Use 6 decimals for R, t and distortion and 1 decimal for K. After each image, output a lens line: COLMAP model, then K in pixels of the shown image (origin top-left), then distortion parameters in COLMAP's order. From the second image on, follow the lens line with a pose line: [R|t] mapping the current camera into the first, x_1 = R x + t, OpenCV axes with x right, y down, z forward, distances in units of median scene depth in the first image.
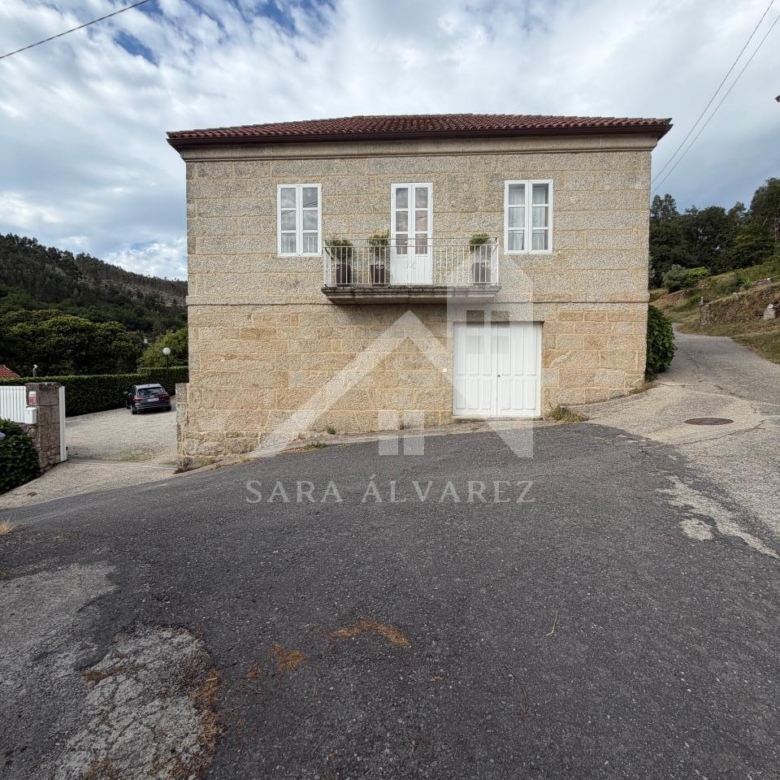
lens RADIAL K [[419.4, 0, 390.0], [0, 419.4, 390.0], [0, 0, 1]] dist [-0.000926, 0.000189]
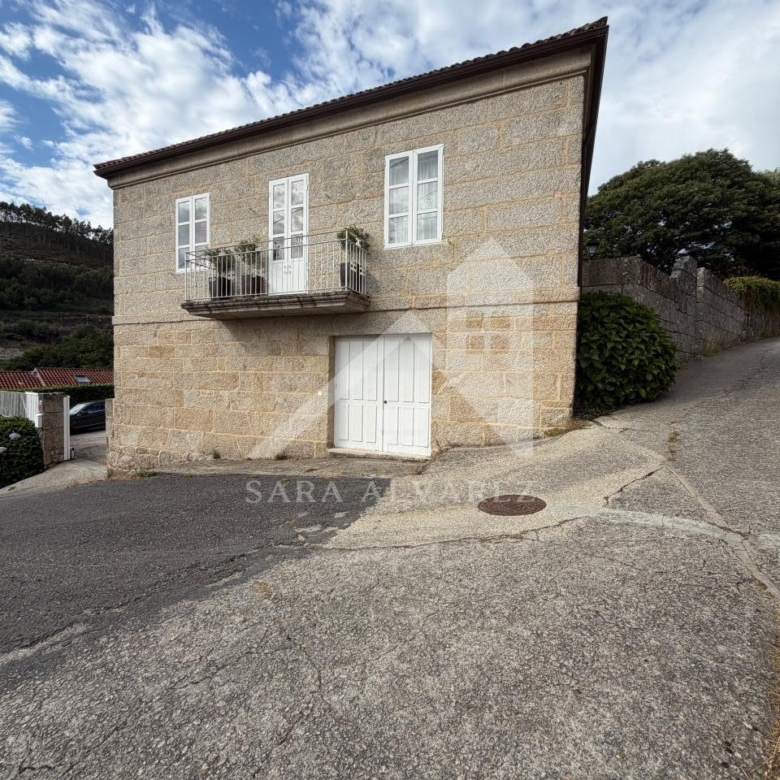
lens RADIAL K [[419.4, 0, 390.0], [0, 419.4, 390.0], [0, 0, 1]] dist [-0.000926, 0.000189]
pose [[0.937004, 0.023927, -0.348499, 0.559645], [-0.025408, 0.999677, 0.000320, -0.058458], [0.348394, 0.008555, 0.937309, 0.262171]]
